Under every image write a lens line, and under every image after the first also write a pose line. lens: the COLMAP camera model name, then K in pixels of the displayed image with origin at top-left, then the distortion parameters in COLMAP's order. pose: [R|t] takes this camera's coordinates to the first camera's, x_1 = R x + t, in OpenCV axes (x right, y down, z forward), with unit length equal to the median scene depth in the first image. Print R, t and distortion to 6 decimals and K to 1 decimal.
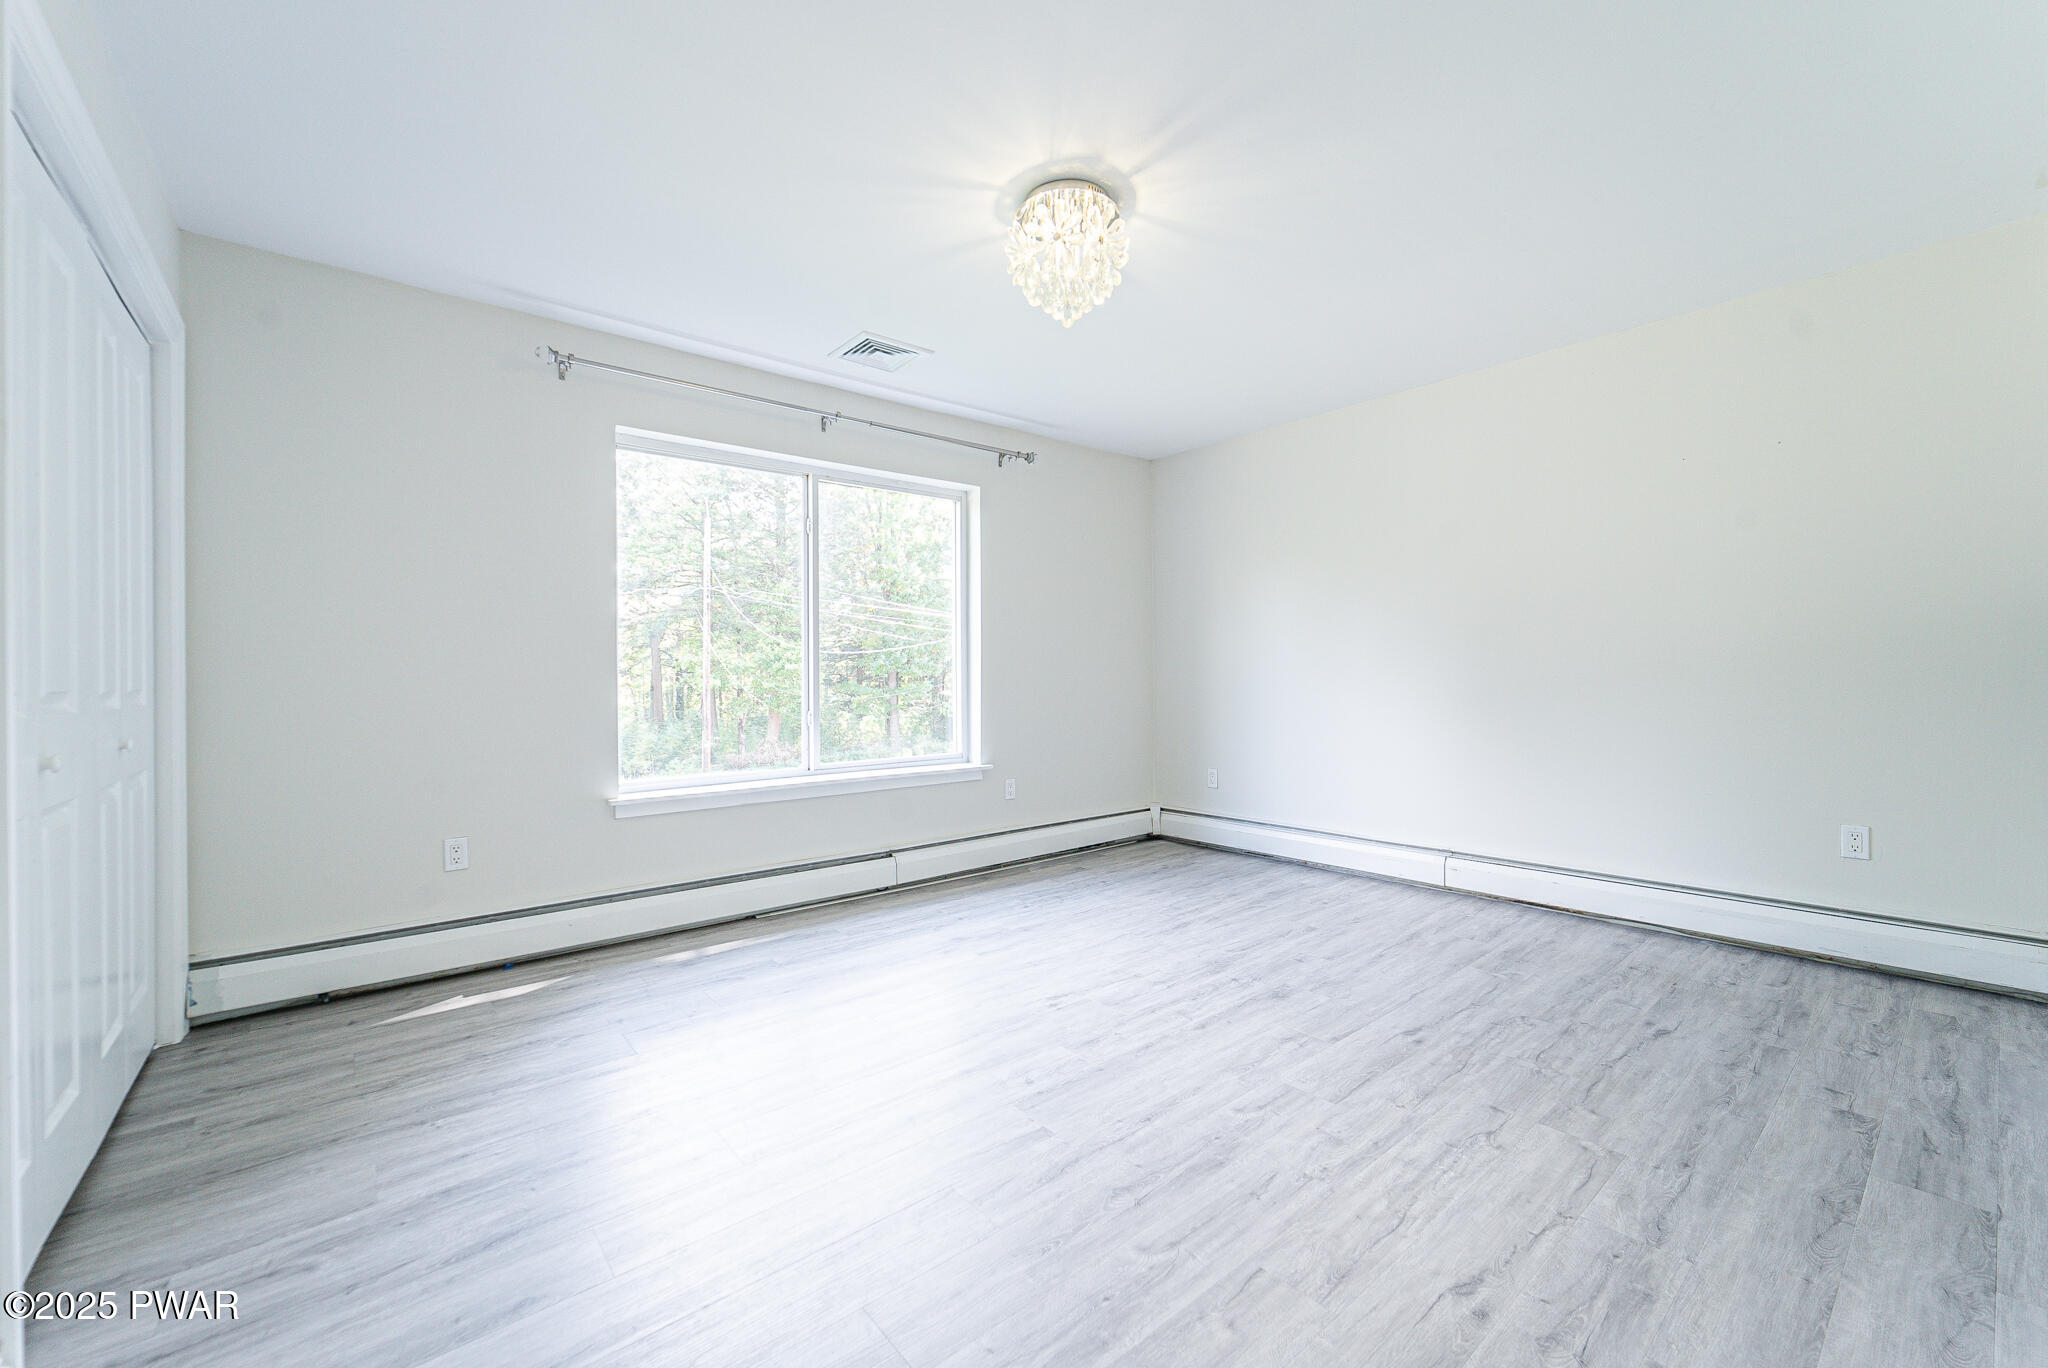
lens RADIAL K [[816.5, 0, 1019.0], [0, 816.5, 678.1], [0, 0, 1]] dist [-0.004683, -0.000719]
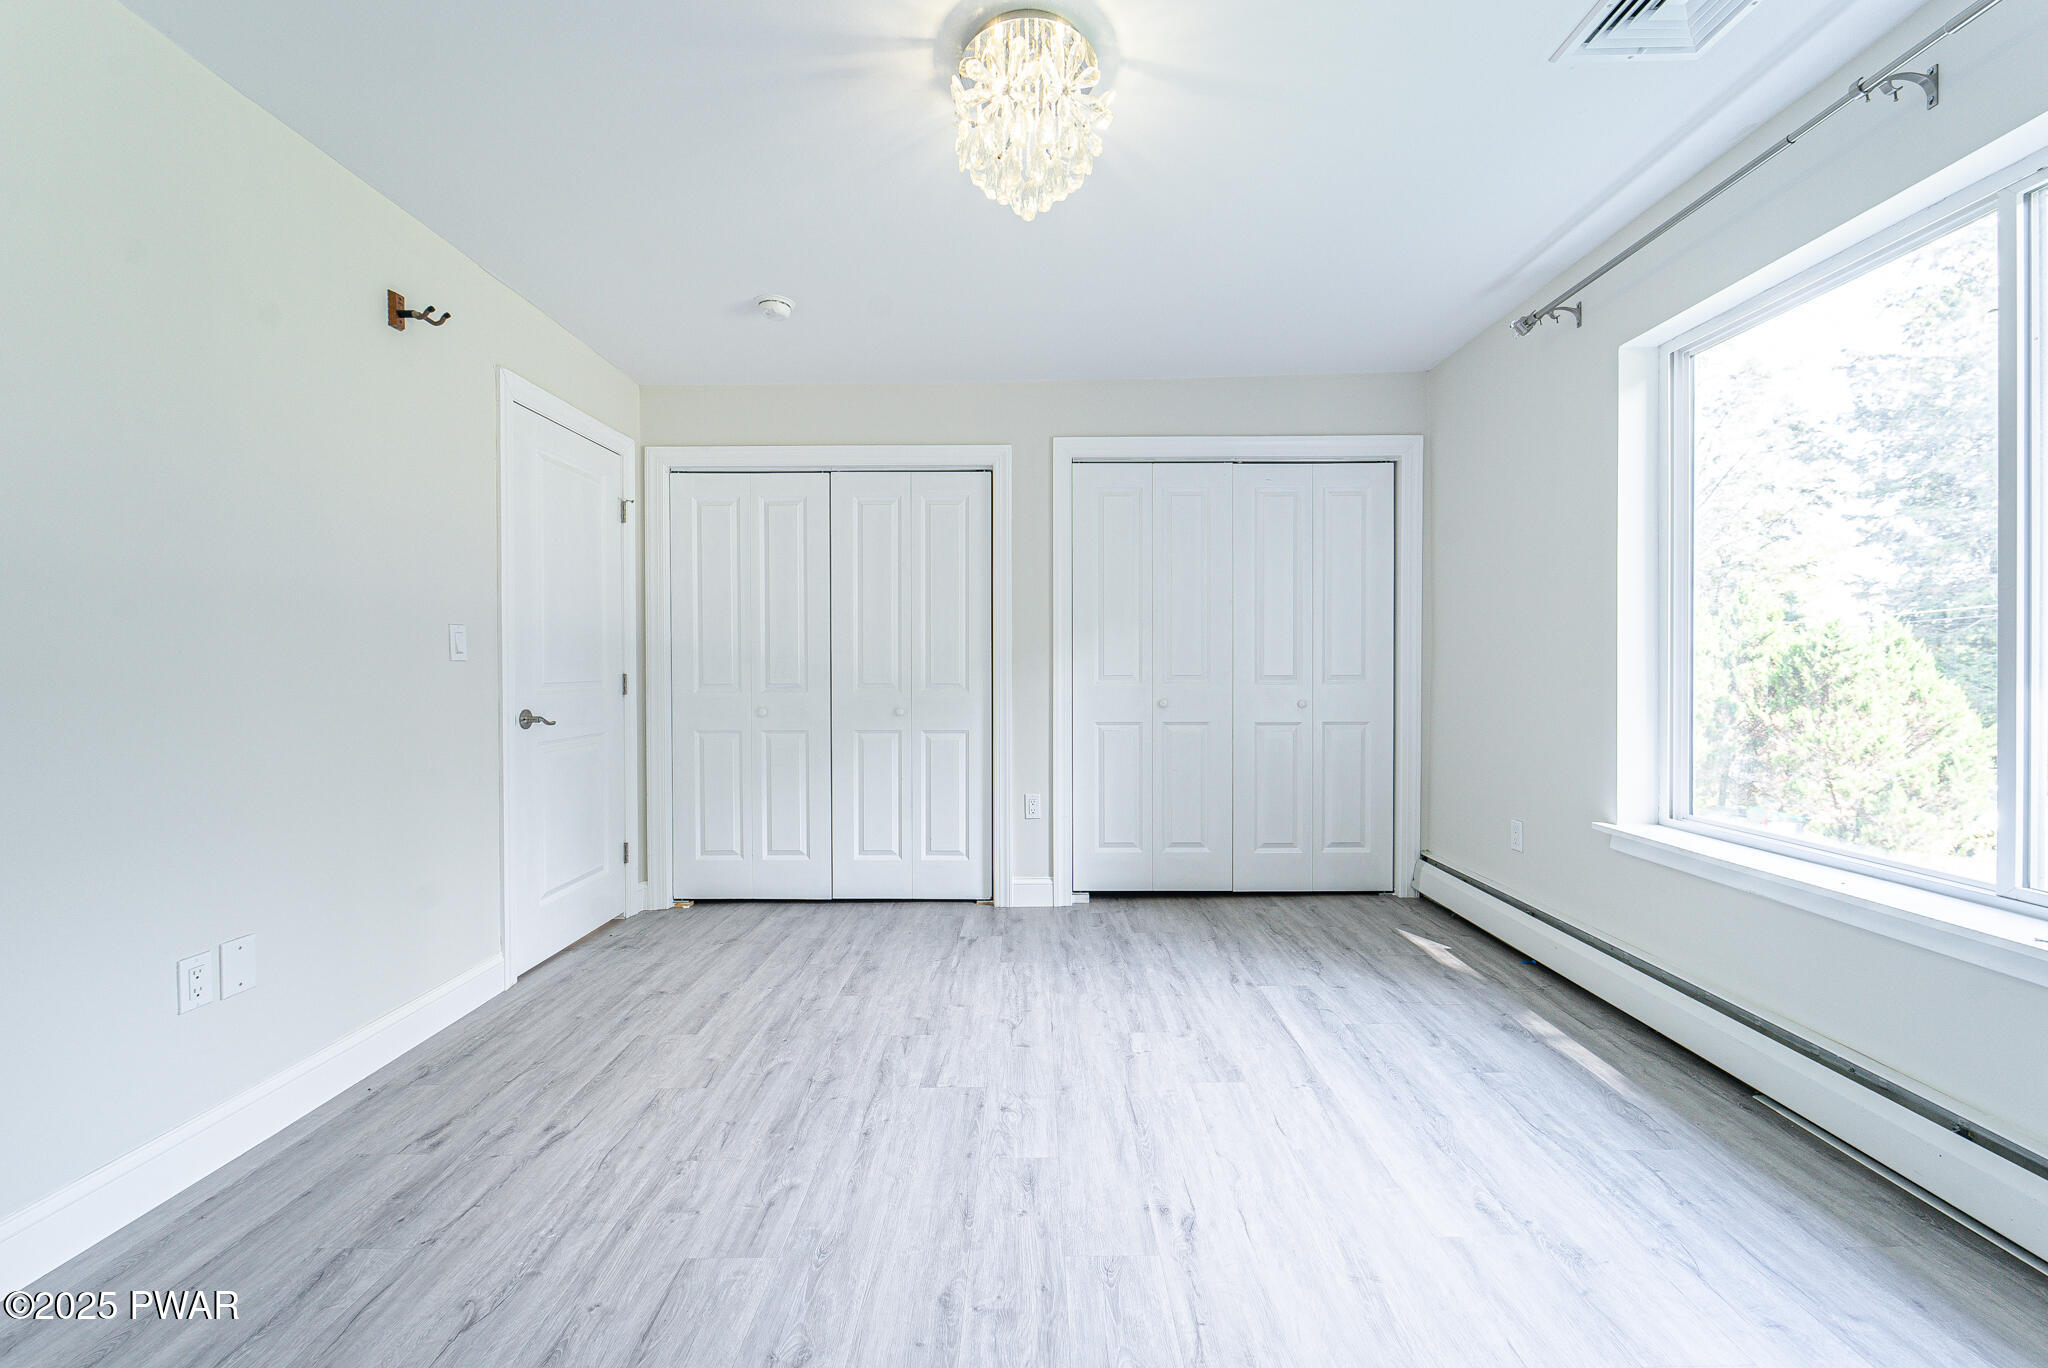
lens RADIAL K [[816.5, 0, 1029.0], [0, 816.5, 672.4], [0, 0, 1]] dist [-0.004683, -0.000719]
pose [[-0.633794, 0.019233, -0.773263, 0.768804], [0.008511, 0.999804, 0.017892, -0.025725], [0.773455, 0.004758, -0.633833, 1.745685]]
